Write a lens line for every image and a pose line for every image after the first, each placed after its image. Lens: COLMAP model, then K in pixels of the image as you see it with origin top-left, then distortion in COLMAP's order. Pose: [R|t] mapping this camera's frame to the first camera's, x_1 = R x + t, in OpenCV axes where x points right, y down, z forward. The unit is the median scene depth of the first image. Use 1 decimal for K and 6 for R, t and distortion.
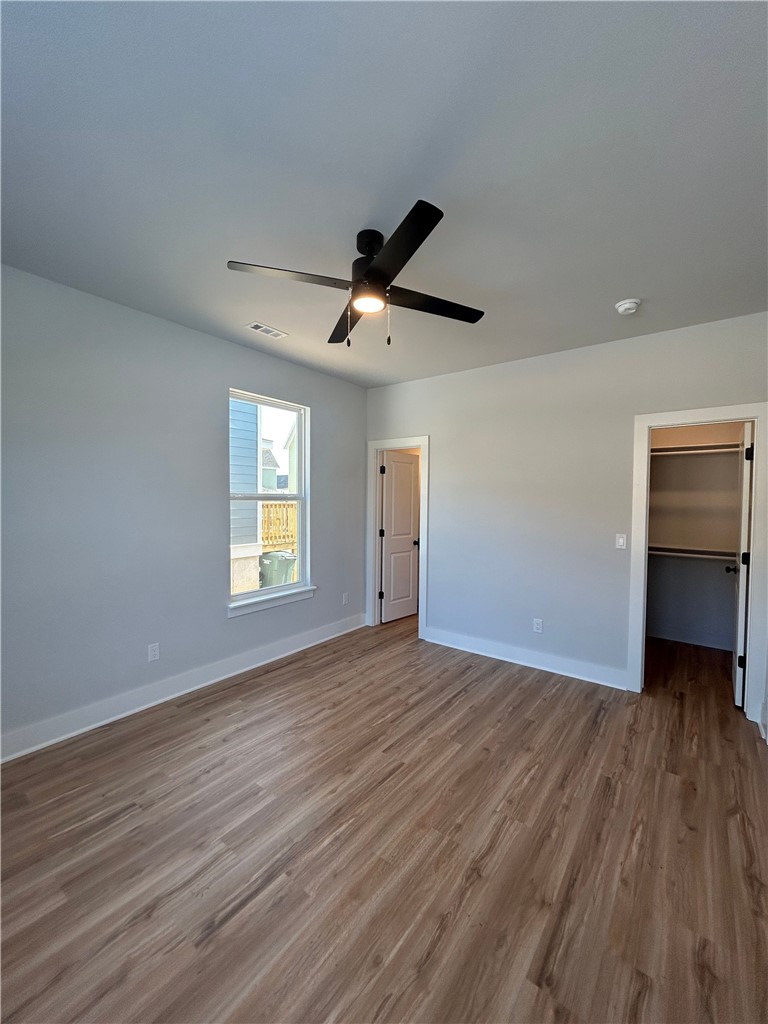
lens RADIAL K [[411.2, 0, 386.8], [0, 411.2, 512.7], [0, 0, 1]] dist [-0.000233, 0.000906]
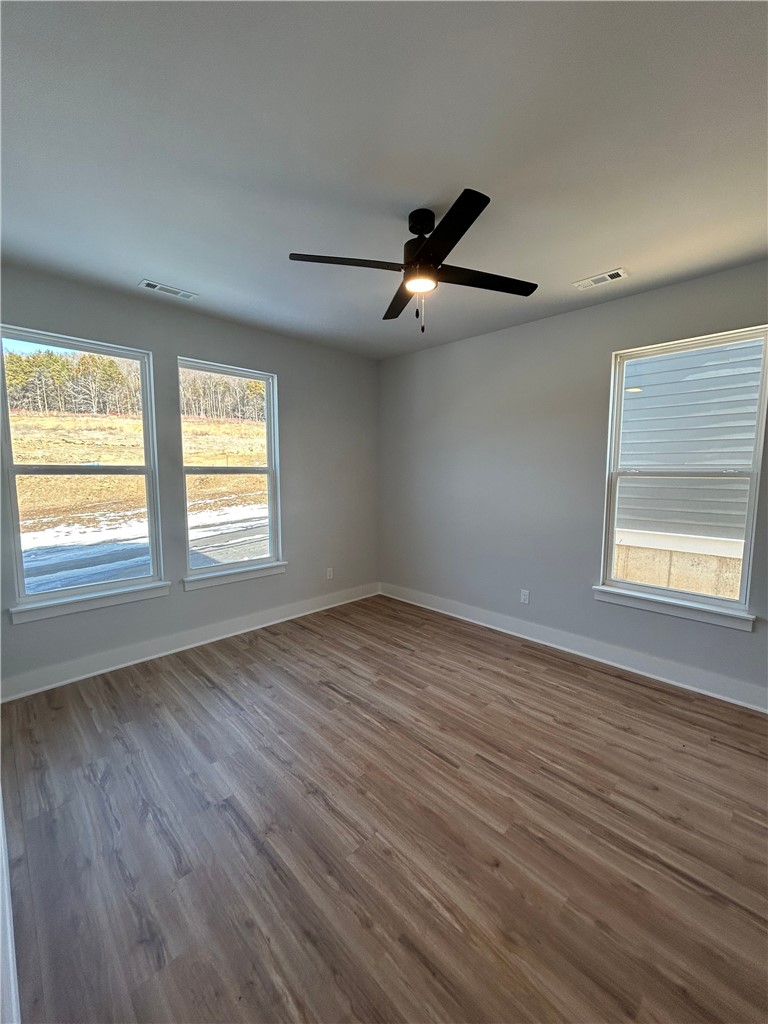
lens RADIAL K [[411.2, 0, 383.5], [0, 411.2, 513.4], [0, 0, 1]] dist [-0.000233, 0.000906]
pose [[-0.151142, 0.092415, -0.984183, 0.905445], [-0.036758, 0.994406, 0.099020, -0.028205], [0.987828, 0.051143, -0.146900, 0.947771]]
